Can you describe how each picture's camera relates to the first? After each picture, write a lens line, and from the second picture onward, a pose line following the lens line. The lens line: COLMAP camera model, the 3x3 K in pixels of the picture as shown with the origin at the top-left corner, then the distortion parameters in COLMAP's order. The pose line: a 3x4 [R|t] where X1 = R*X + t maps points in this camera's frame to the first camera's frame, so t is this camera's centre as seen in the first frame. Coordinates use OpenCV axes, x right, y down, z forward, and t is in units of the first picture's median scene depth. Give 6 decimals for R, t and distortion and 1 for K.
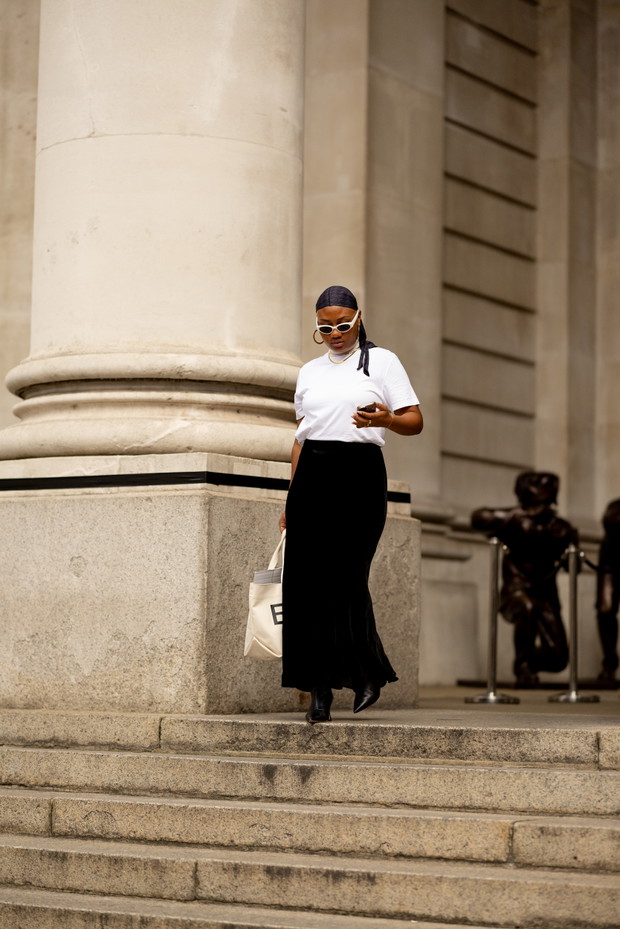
lens RADIAL K [[2248.8, 0, 310.2], [0, 2248.8, 457.6], [0, 0, 1]] dist [0.010089, 0.000000]
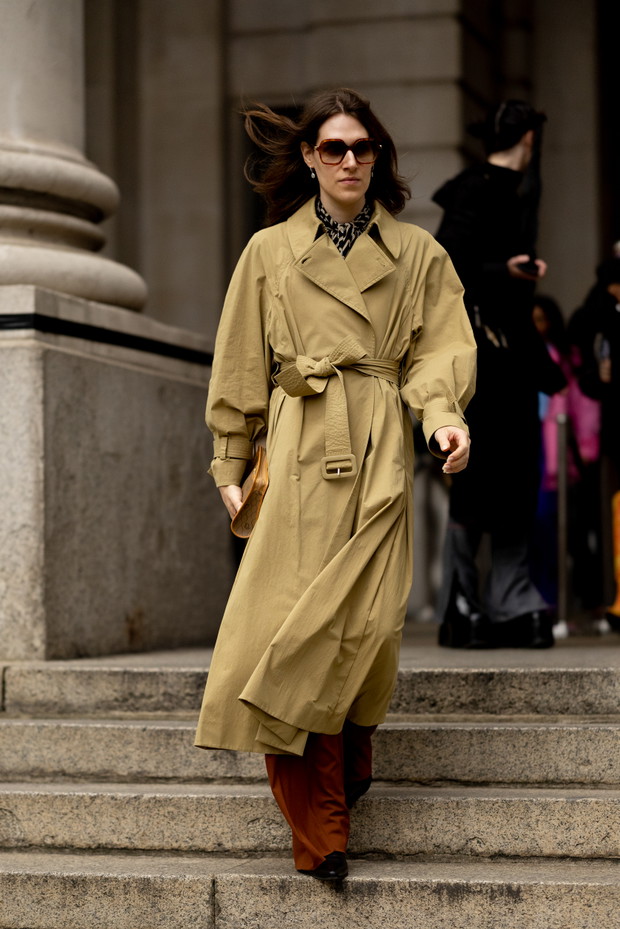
lens RADIAL K [[2659.5, 0, 310.3], [0, 2659.5, 471.9], [0, 0, 1]] dist [0.018294, 0.000000]
pose [[0.962998, -0.008299, 0.269381, -0.215453], [-0.004390, 0.998910, 0.046467, 0.019161], [-0.269473, -0.045931, 0.961912, 0.212591]]
